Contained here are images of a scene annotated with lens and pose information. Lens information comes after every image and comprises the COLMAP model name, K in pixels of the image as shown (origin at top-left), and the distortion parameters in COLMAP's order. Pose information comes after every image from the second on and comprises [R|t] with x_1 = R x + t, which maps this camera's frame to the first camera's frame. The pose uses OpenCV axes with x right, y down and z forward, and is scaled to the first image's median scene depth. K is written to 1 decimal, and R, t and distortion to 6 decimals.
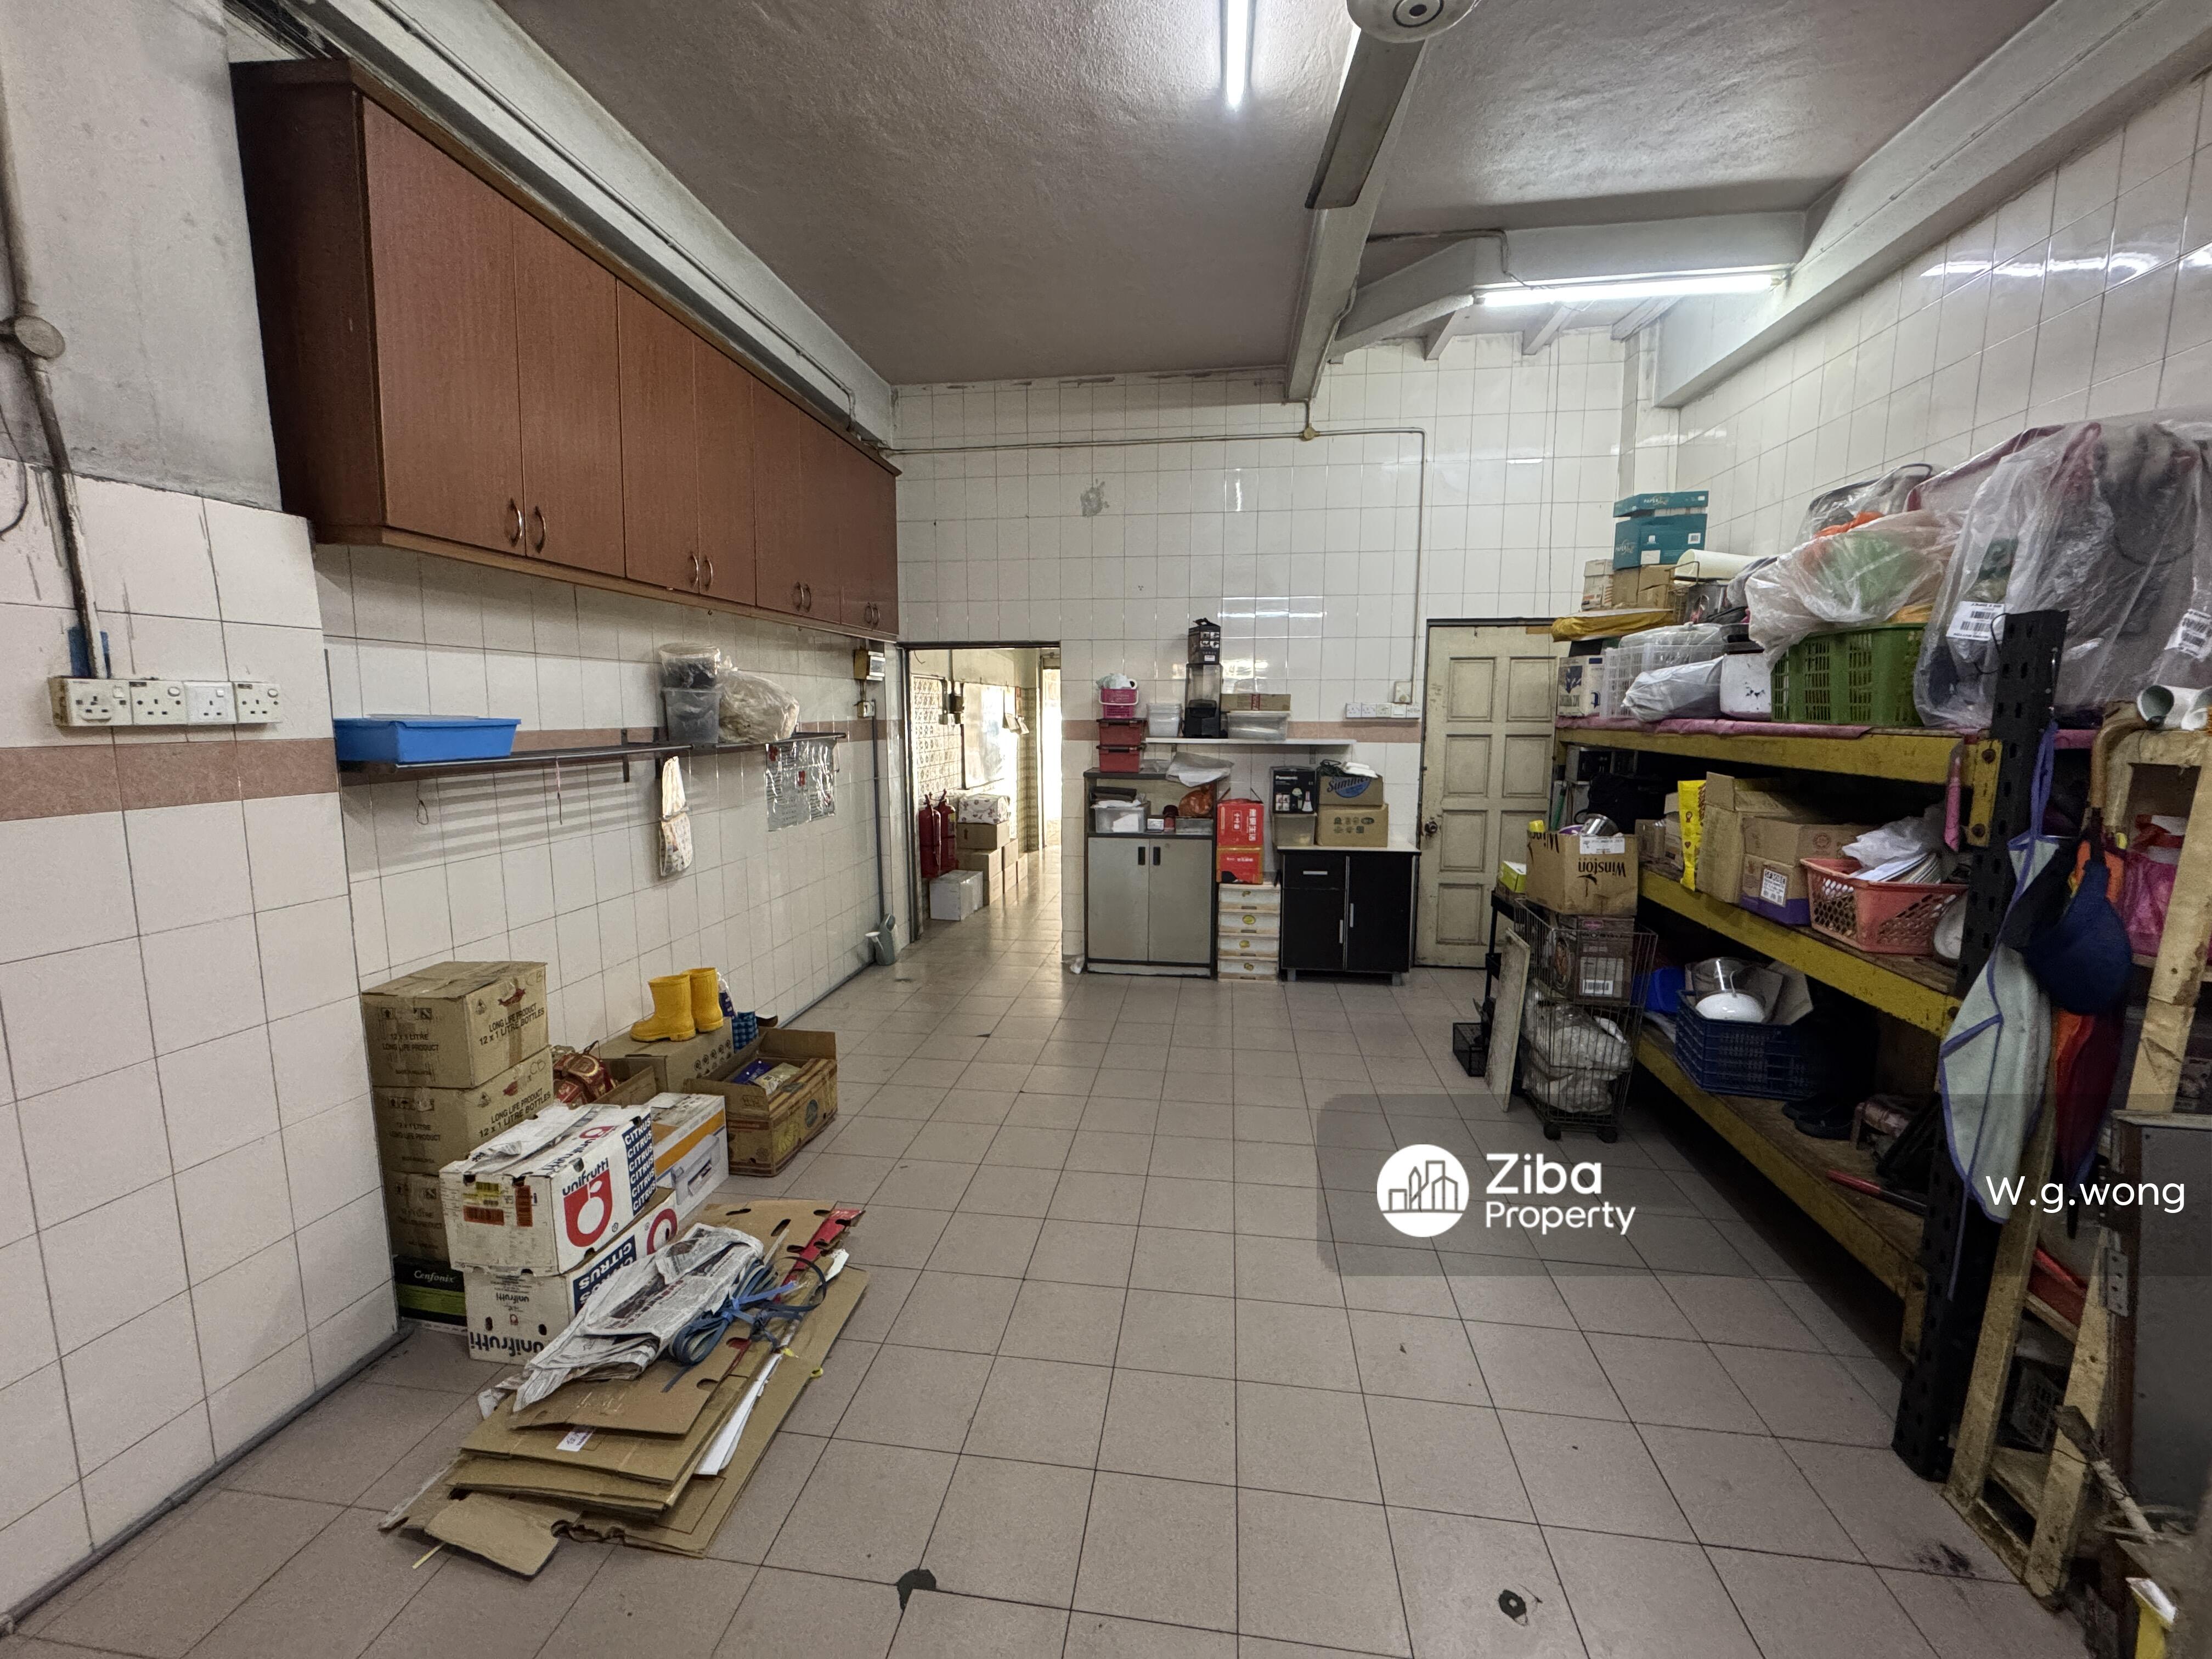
lens RADIAL K [[876.9, 0, 1105.6], [0, 876.9, 826.8], [0, 0, 1]] dist [-0.002153, -0.000611]
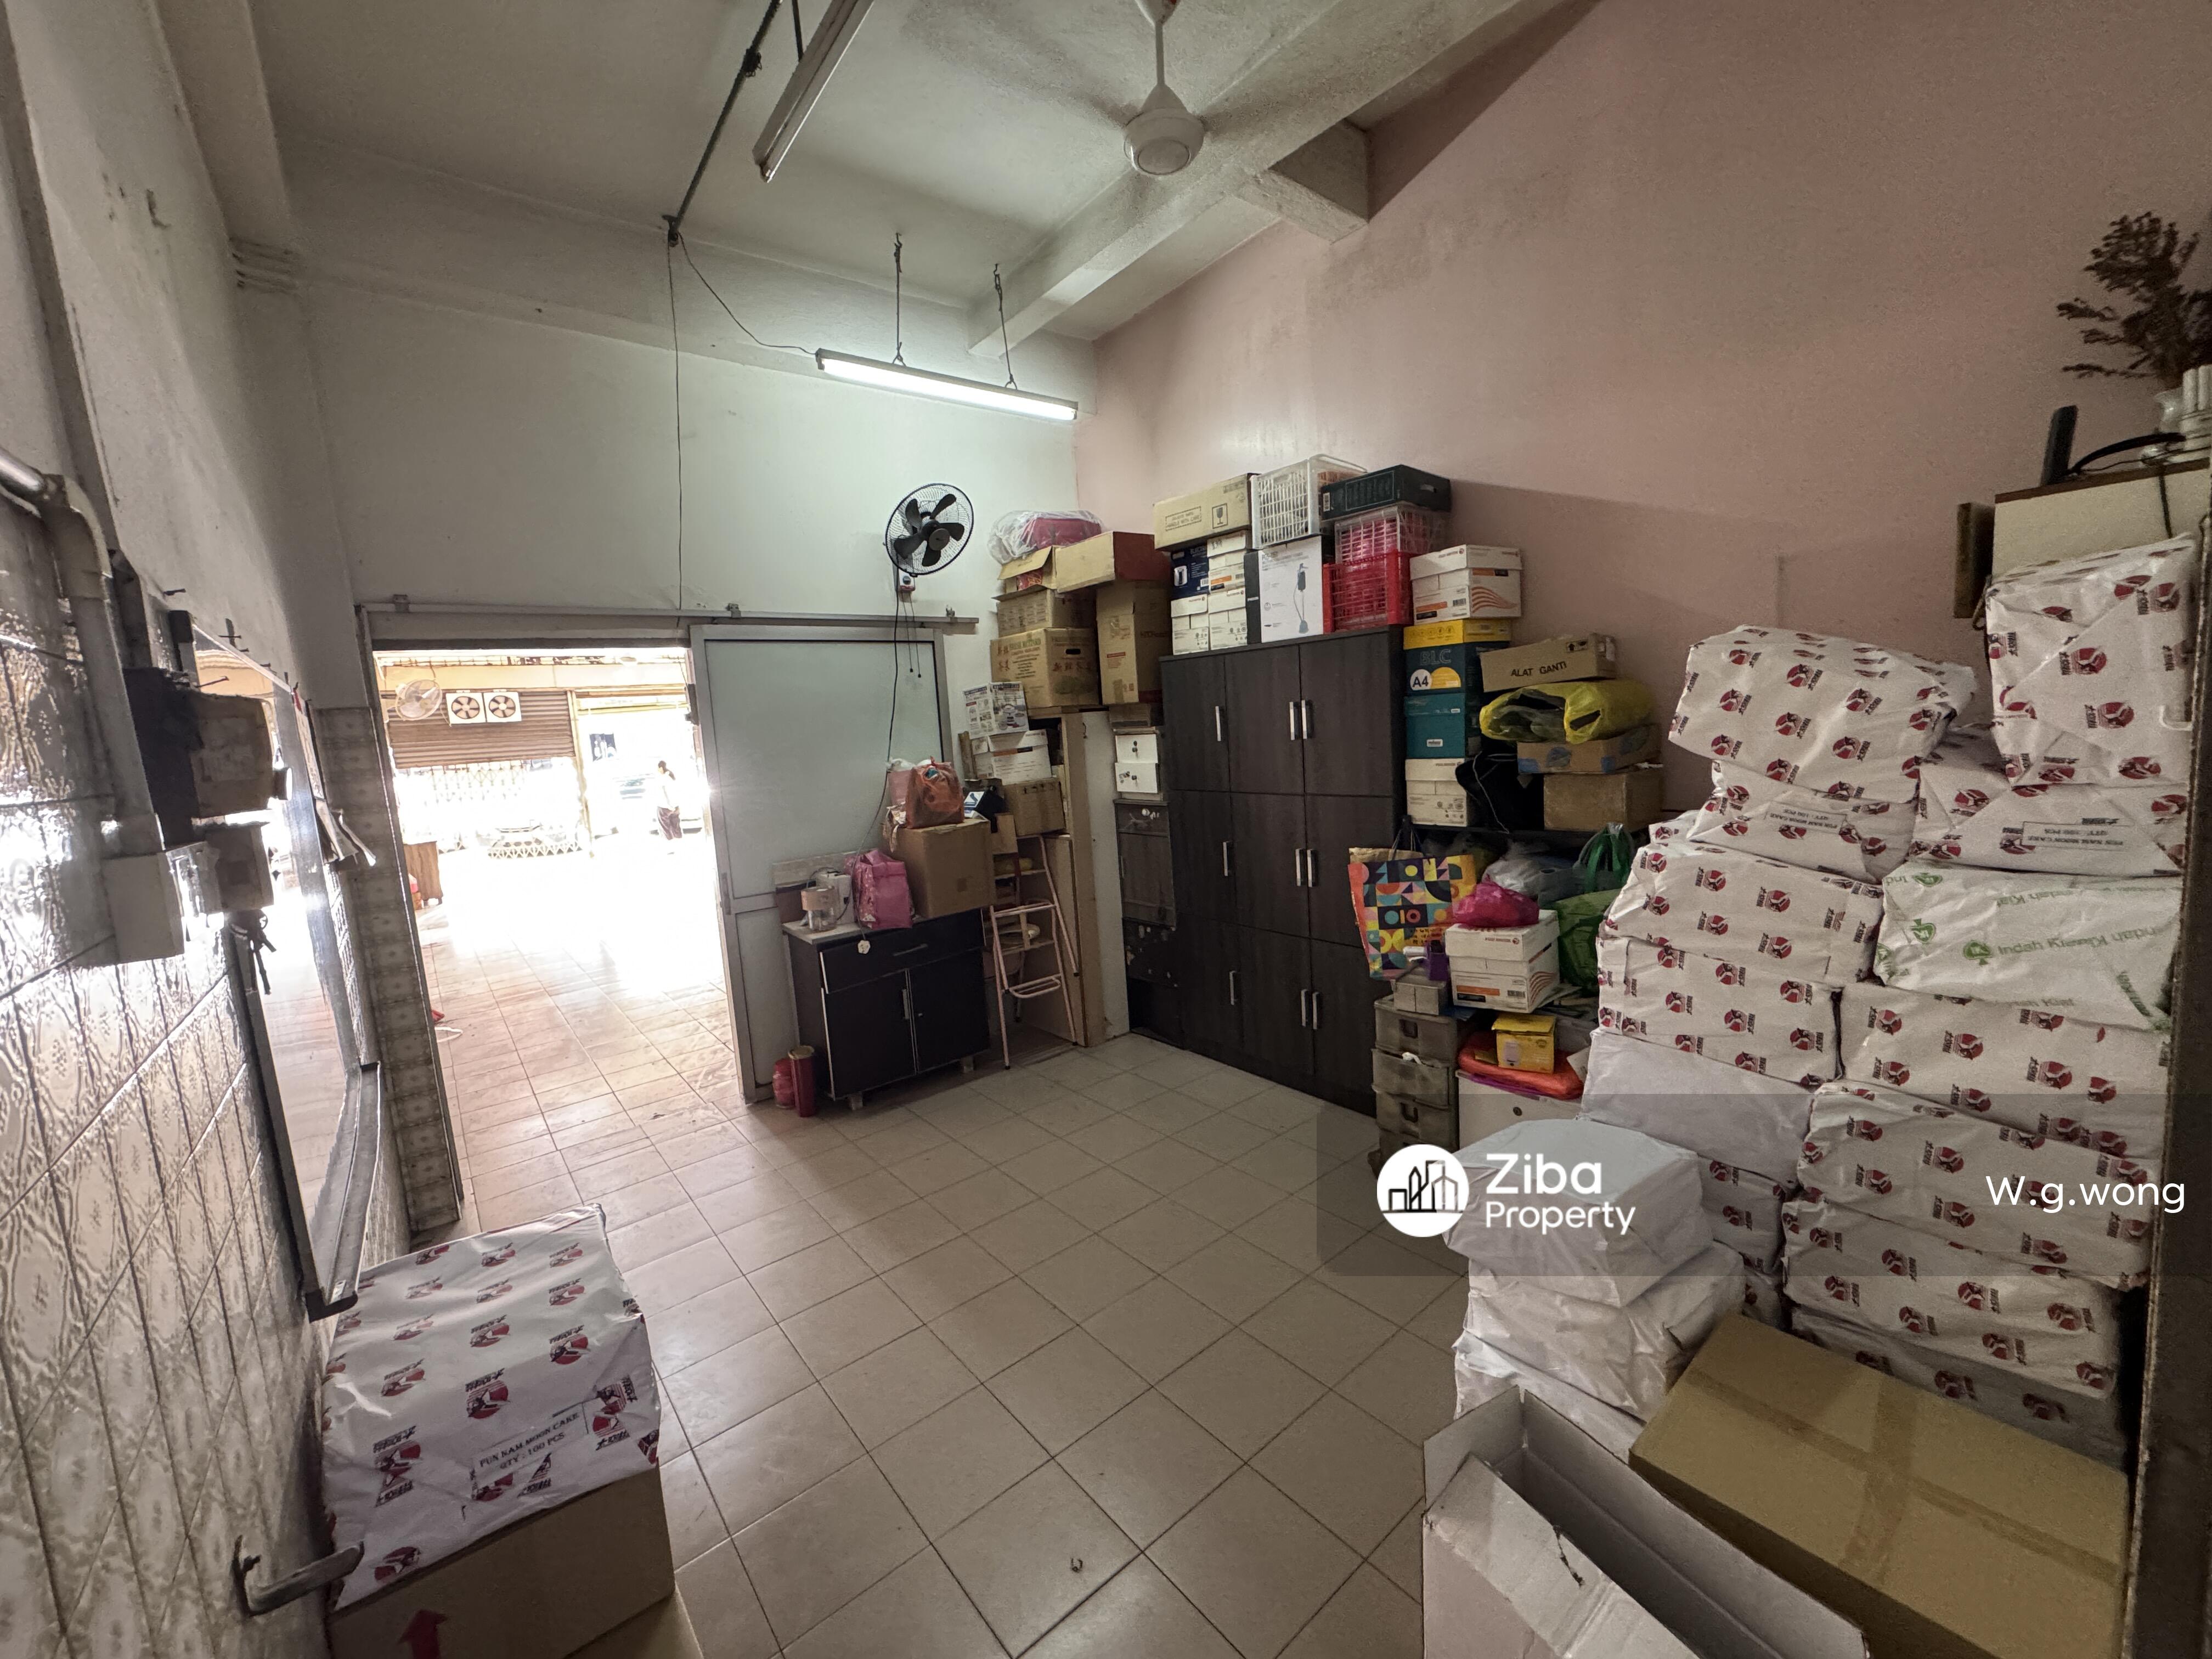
lens RADIAL K [[879.1, 0, 1102.9], [0, 879.1, 826.1], [0, 0, 1]] dist [0.000718, -0.000610]
pose [[0.682188, -0.137538, 0.718125, -0.246496], [0.169401, 0.985156, 0.027757, -0.160950], [-0.711283, 0.102716, 0.695360, 1.175911]]
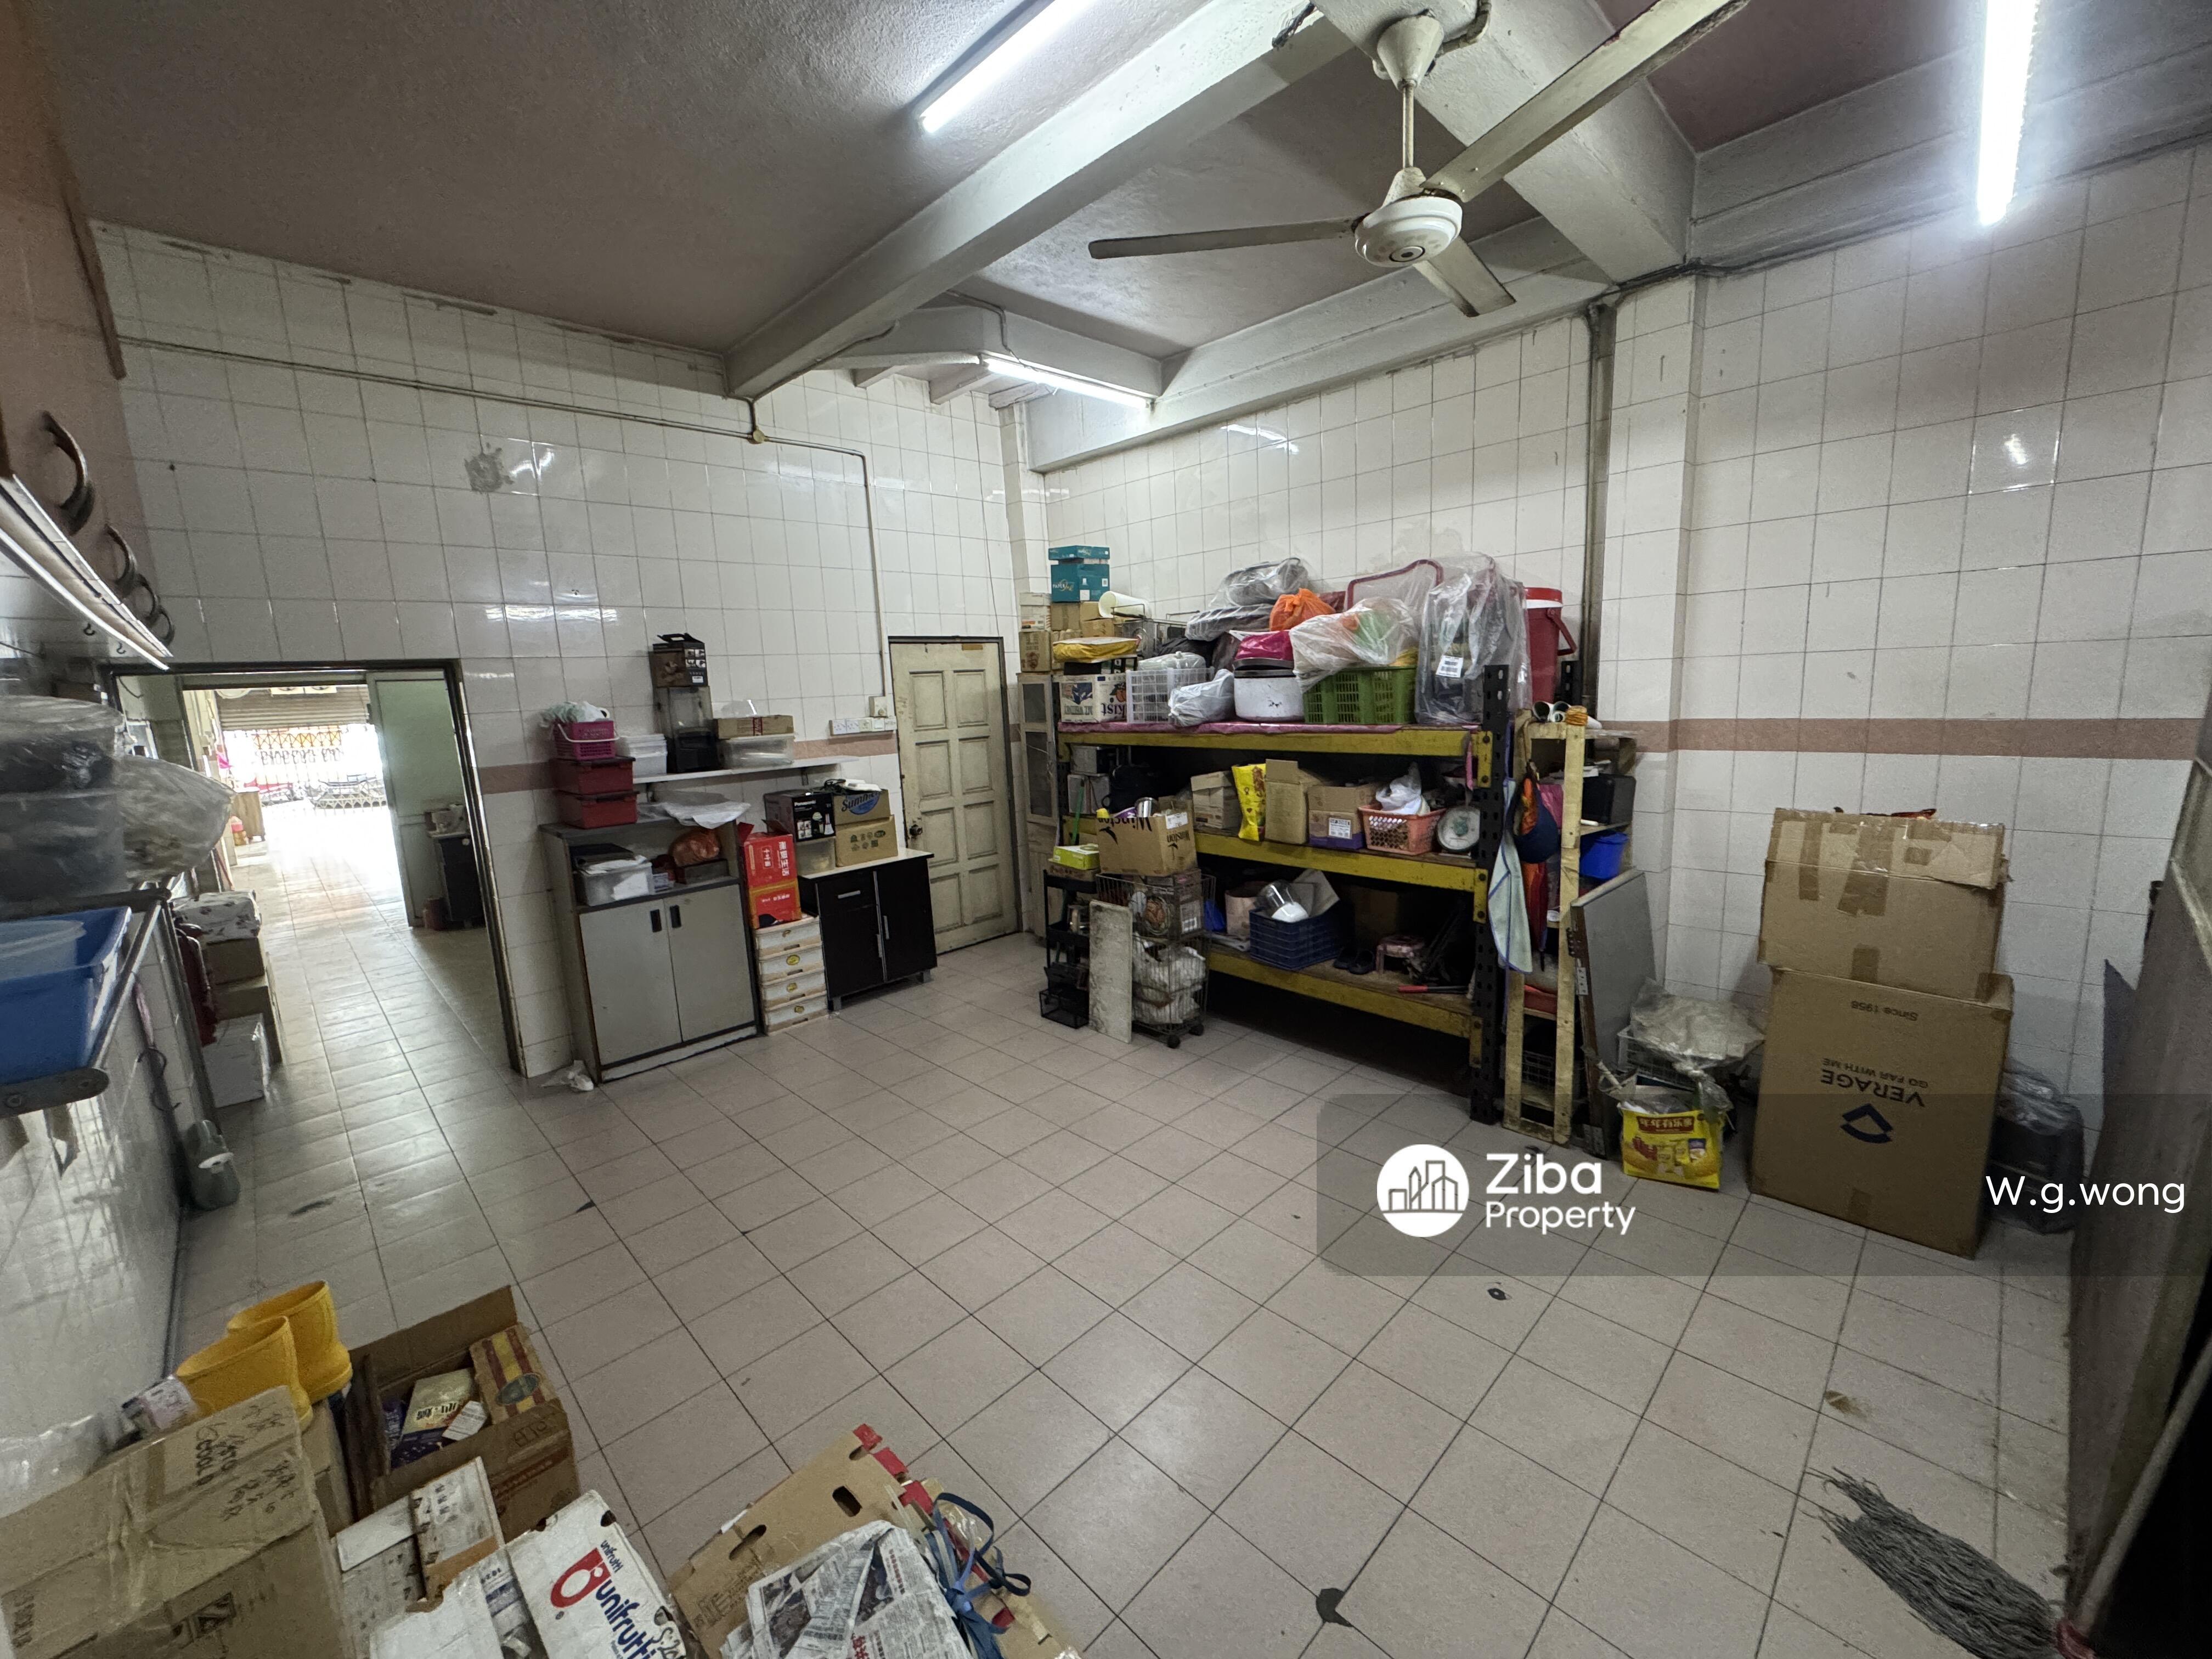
lens RADIAL K [[876.9, 0, 1105.6], [0, 876.9, 826.8], [0, 0, 1]] dist [-0.002153, -0.000611]
pose [[0.610170, -0.158917, 0.776169, -0.333763], [0.151847, 0.984972, 0.082297, -0.059064], [-0.777583, 0.067644, 0.625131, 0.154777]]
